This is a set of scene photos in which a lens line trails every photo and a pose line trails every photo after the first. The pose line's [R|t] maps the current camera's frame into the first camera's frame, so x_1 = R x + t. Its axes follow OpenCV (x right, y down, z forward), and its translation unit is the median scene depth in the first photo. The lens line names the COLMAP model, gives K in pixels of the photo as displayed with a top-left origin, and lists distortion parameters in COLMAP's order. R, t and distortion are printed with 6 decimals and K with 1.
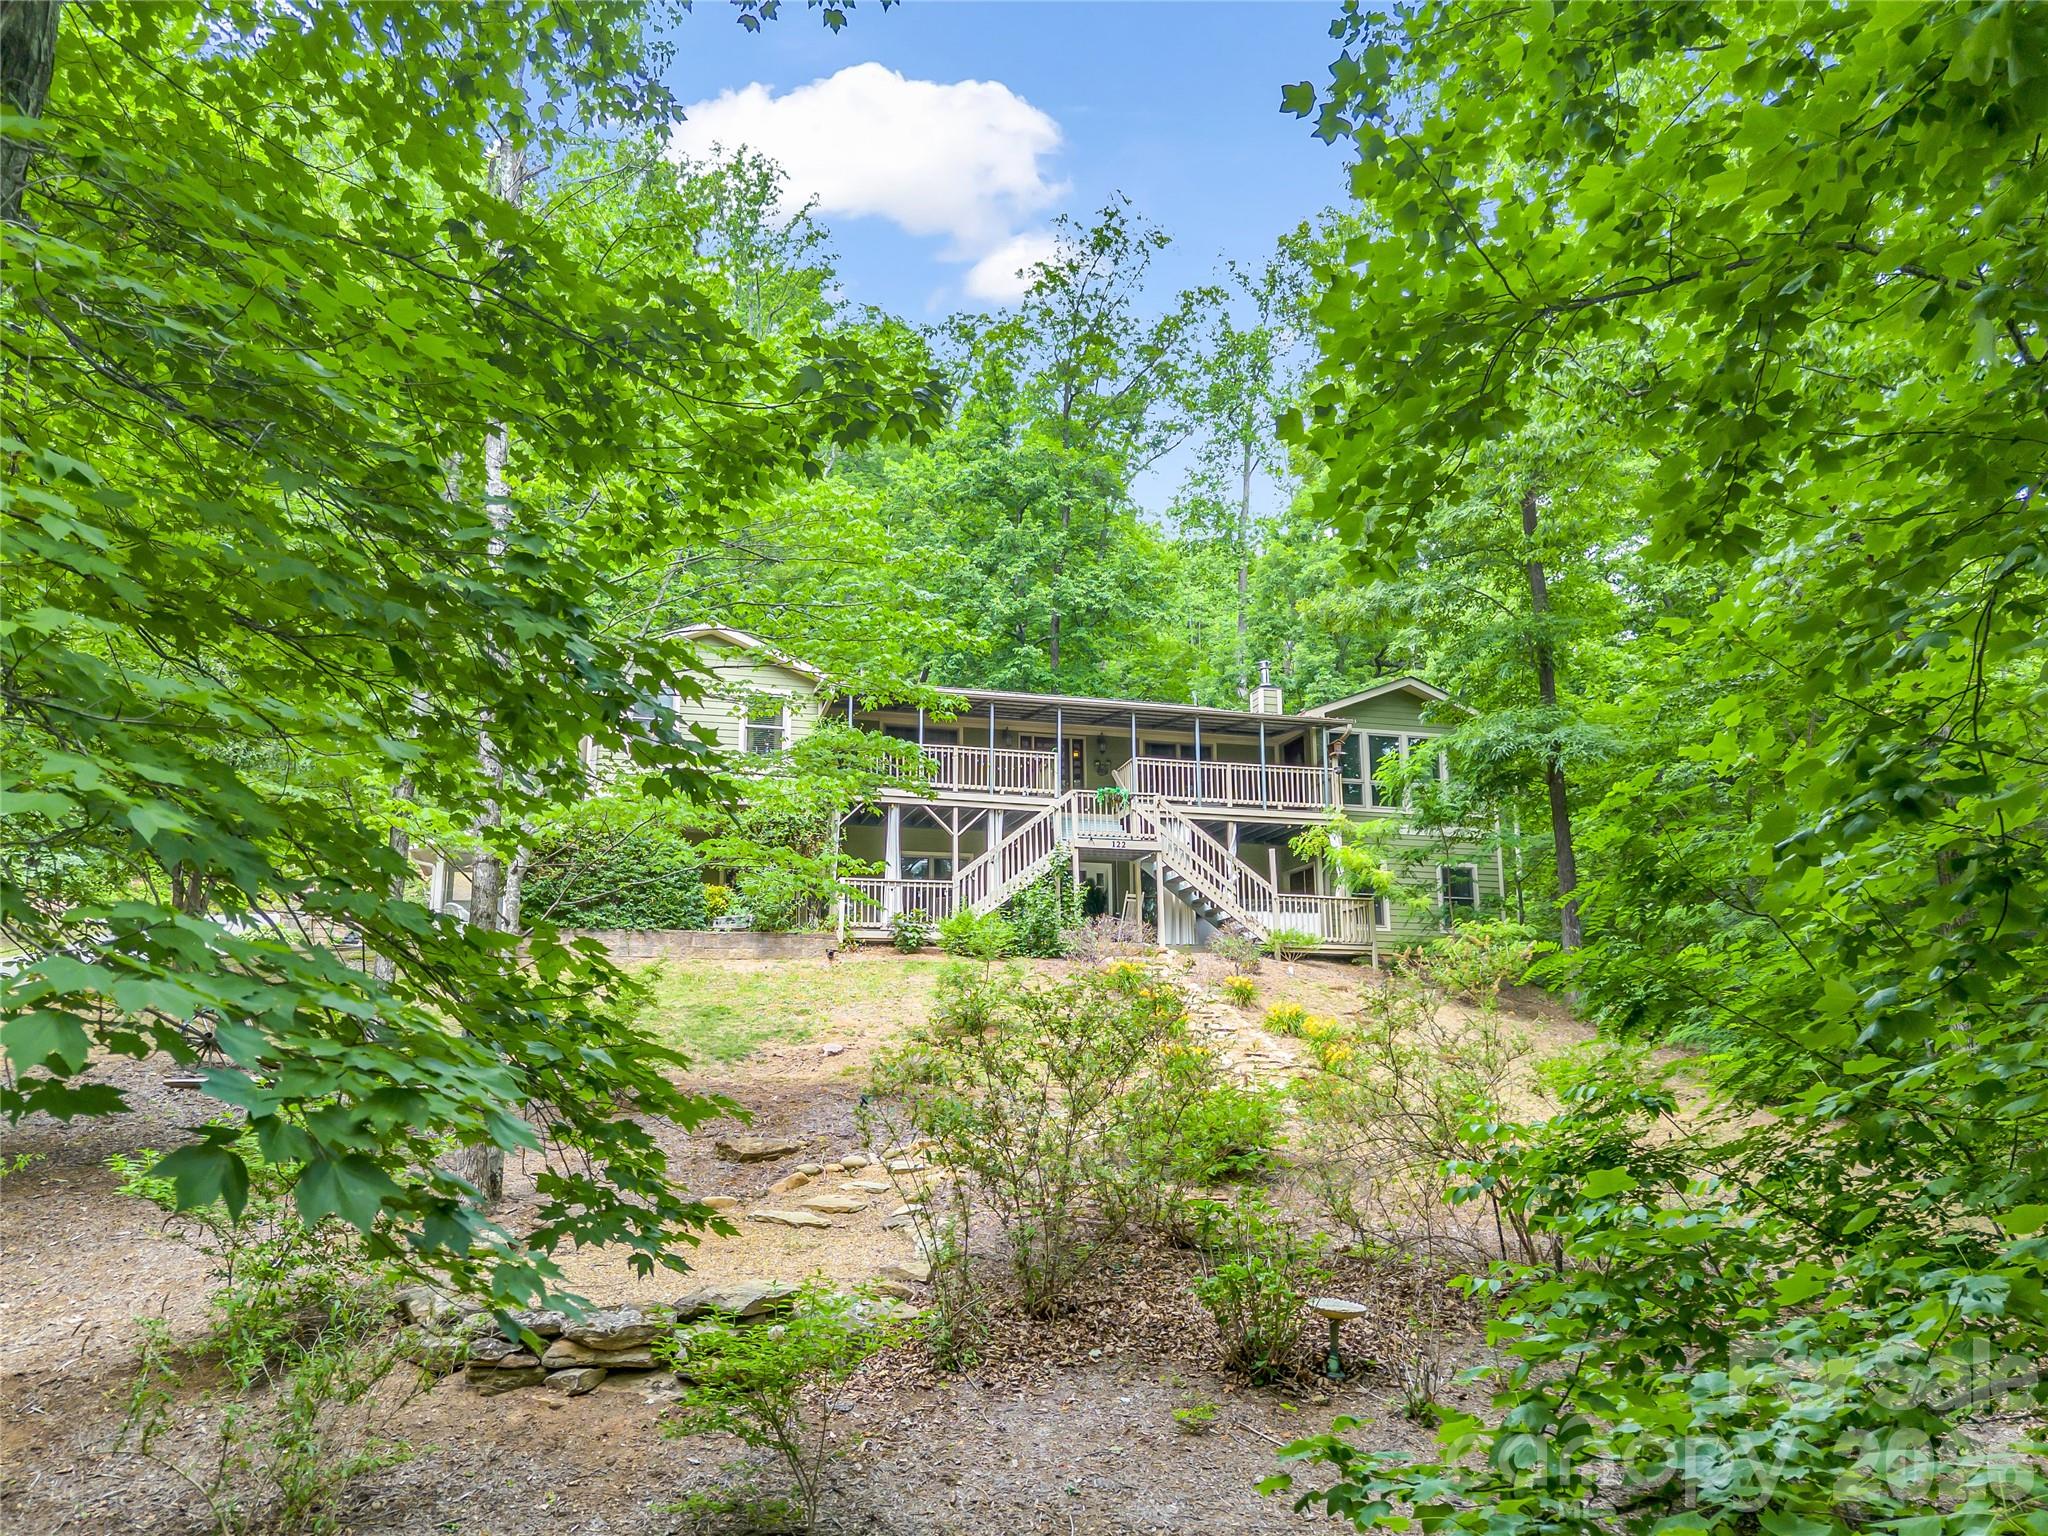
lens RADIAL K [[1423.4, 0, 1024.0], [0, 1423.4, 768.0], [0, 0, 1]] dist [0.303257, 0.000094]
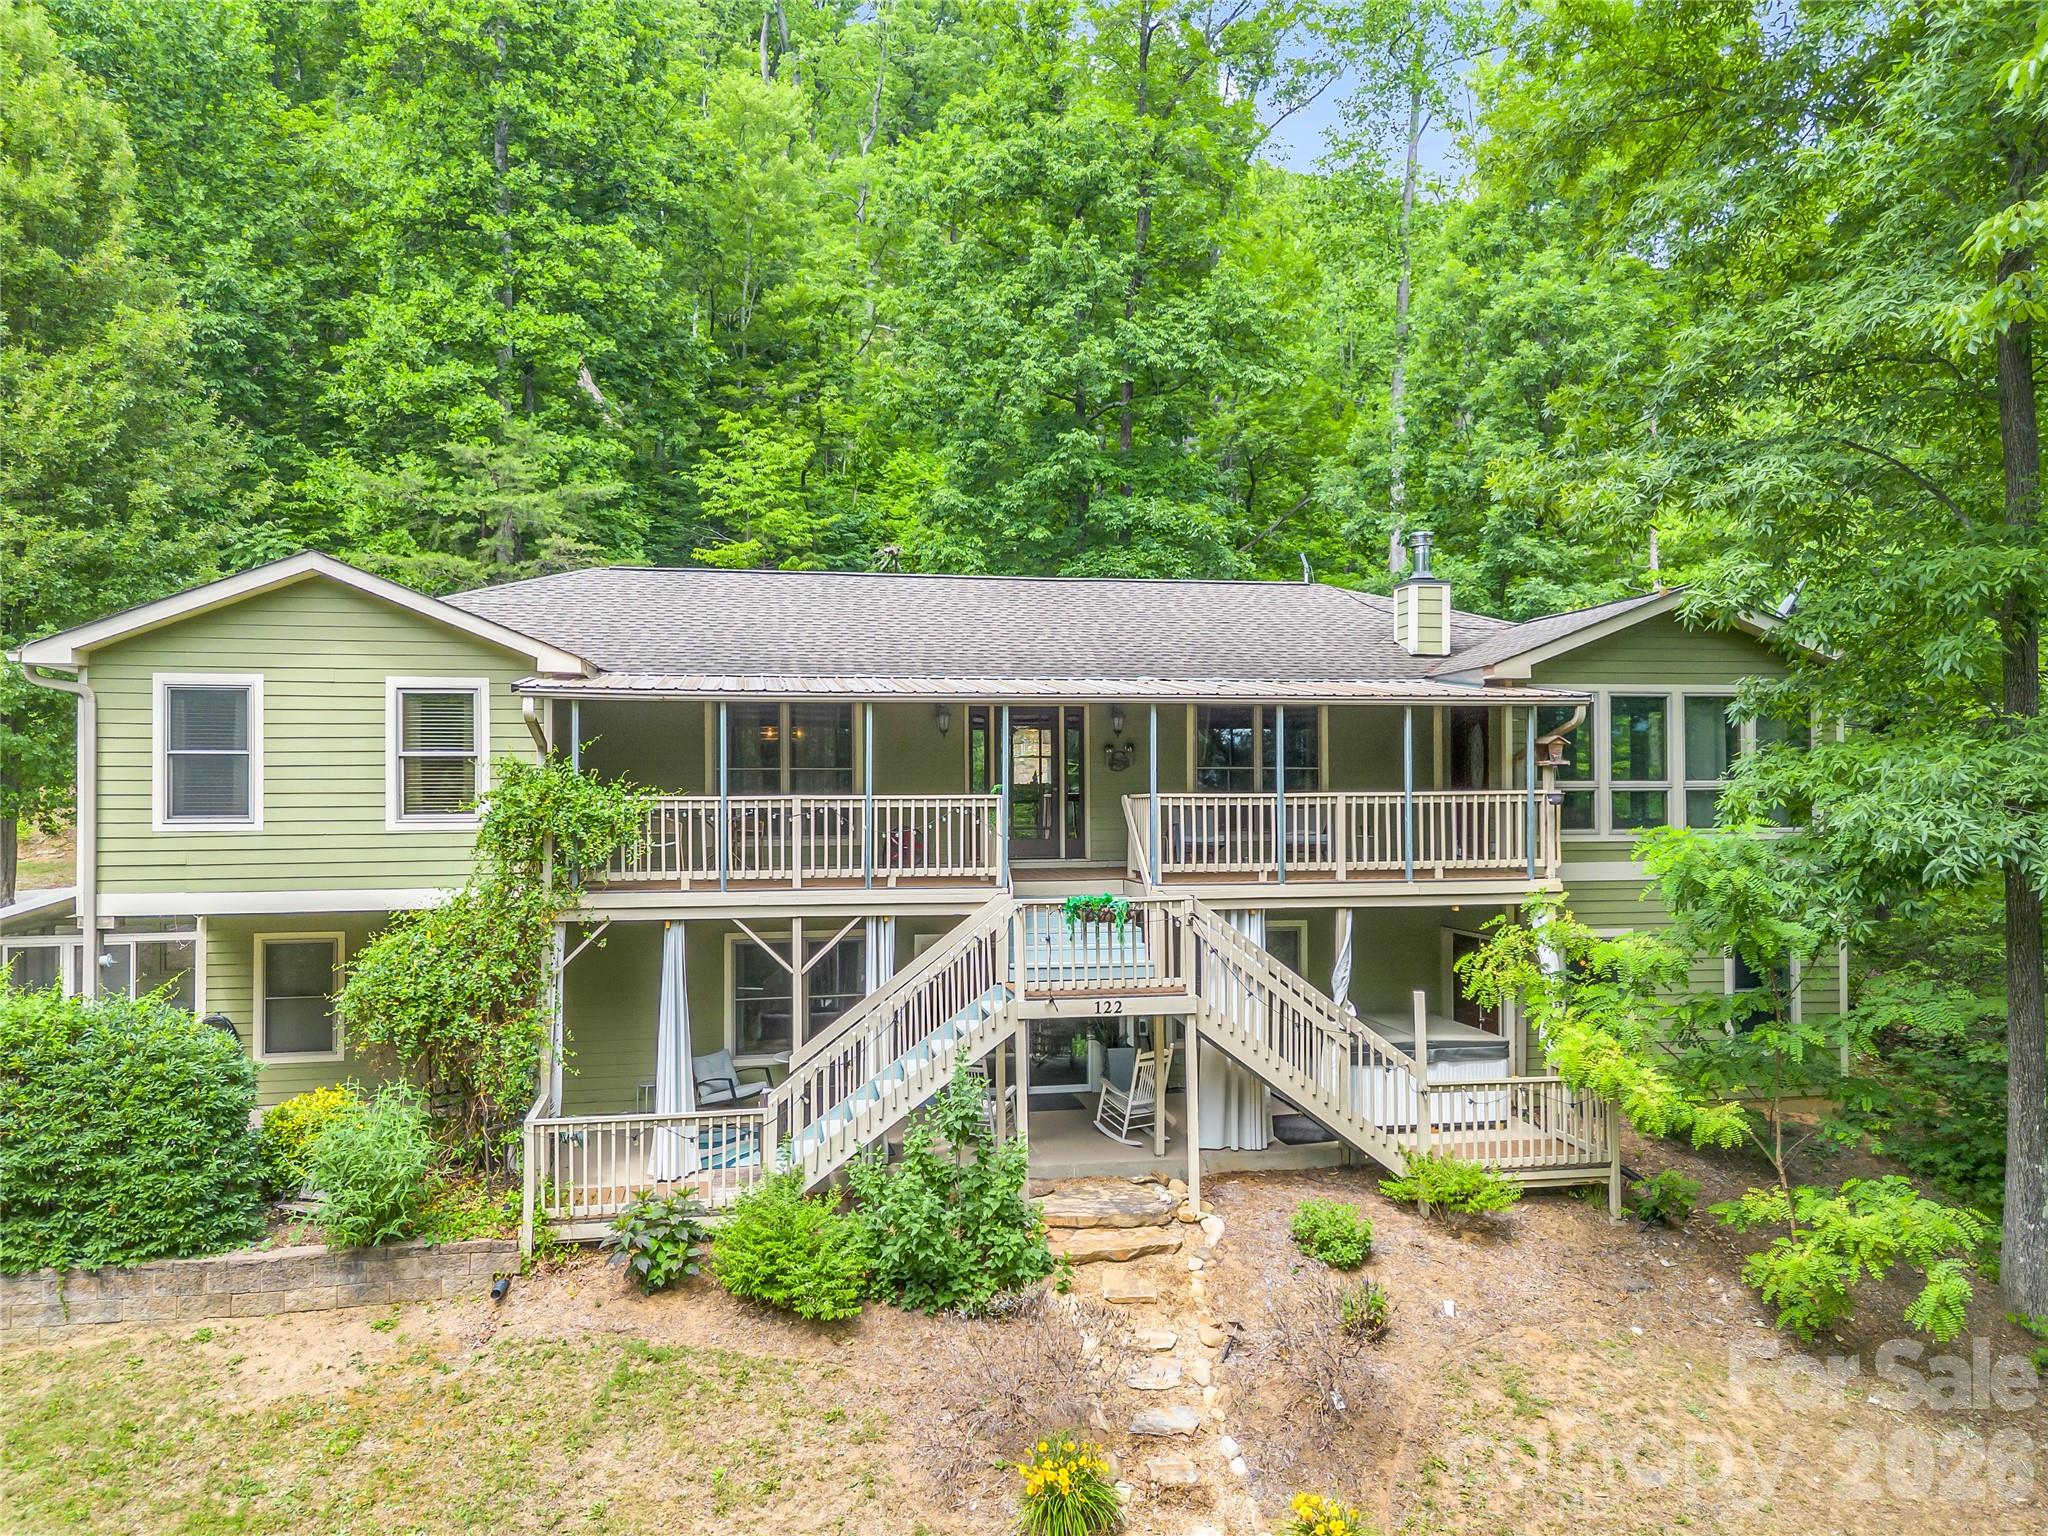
lens RADIAL K [[1561.7, 0, 1024.0], [0, 1561.7, 768.0], [0, 0, 1]] dist [0.103937, -0.000918]
pose [[0.996133, -0.007193, -0.087568, 0.073287], [0.023050, 0.983131, 0.181444, -0.111102], [0.084786, -0.182761, 0.979495, 0.406982]]
